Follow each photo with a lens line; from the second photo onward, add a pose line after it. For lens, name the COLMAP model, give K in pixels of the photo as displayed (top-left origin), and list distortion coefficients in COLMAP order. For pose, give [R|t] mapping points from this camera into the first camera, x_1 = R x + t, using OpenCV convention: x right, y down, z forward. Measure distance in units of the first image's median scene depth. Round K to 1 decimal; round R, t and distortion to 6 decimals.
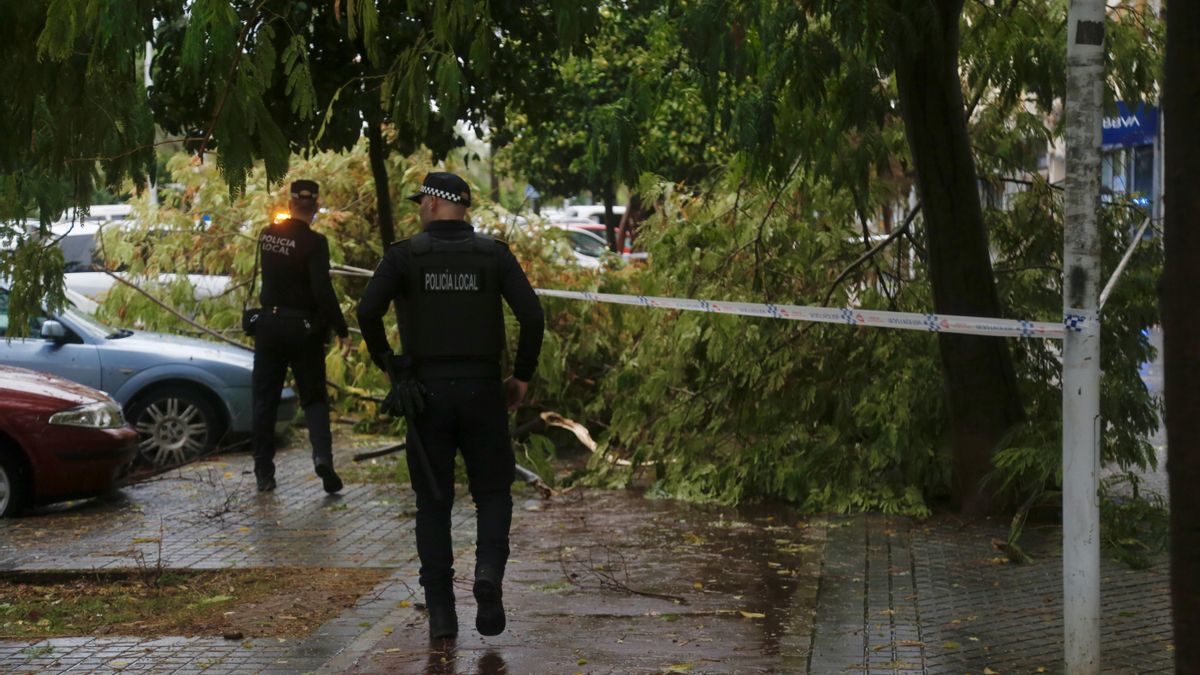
lens RADIAL K [[2421.0, 0, 598.9], [0, 2421.0, 338.1], [0, 0, 1]] dist [0.615272, 0.000000]
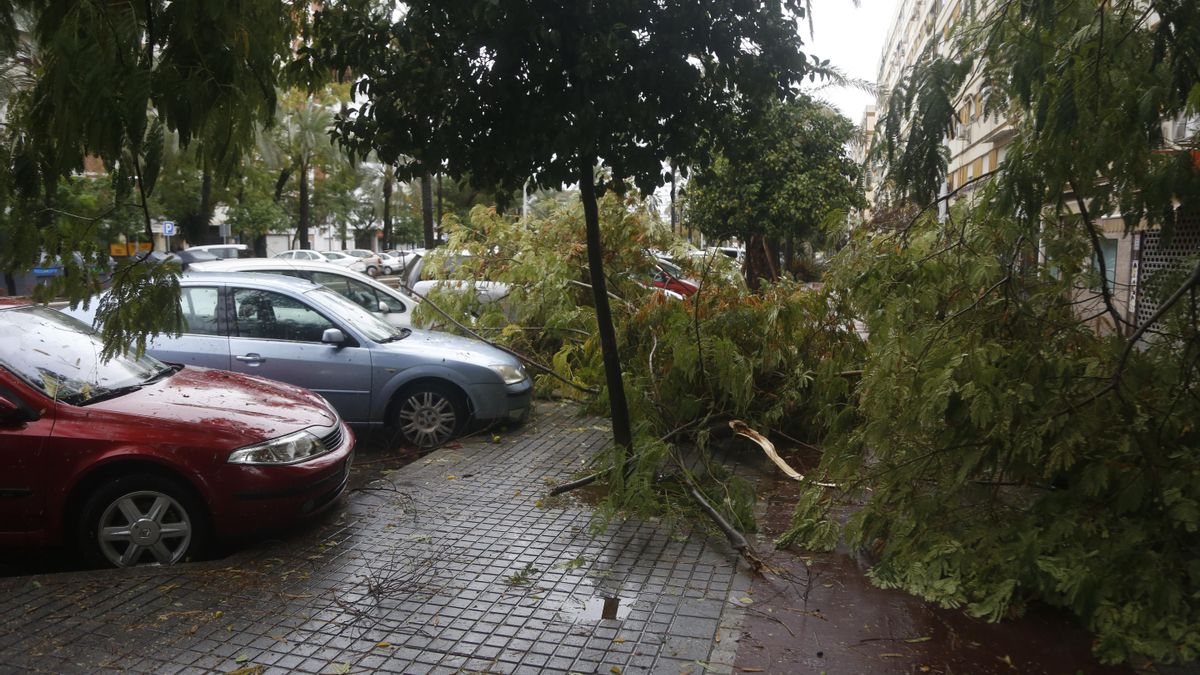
lens RADIAL K [[812.8, 0, 603.1], [0, 812.8, 339.2], [0, 0, 1]] dist [-0.094222, 0.039178]
pose [[0.992142, 0.034864, -0.120164, -0.037846], [-0.027825, 0.997825, 0.059762, -0.028780], [0.121986, -0.055949, 0.990954, 0.608830]]
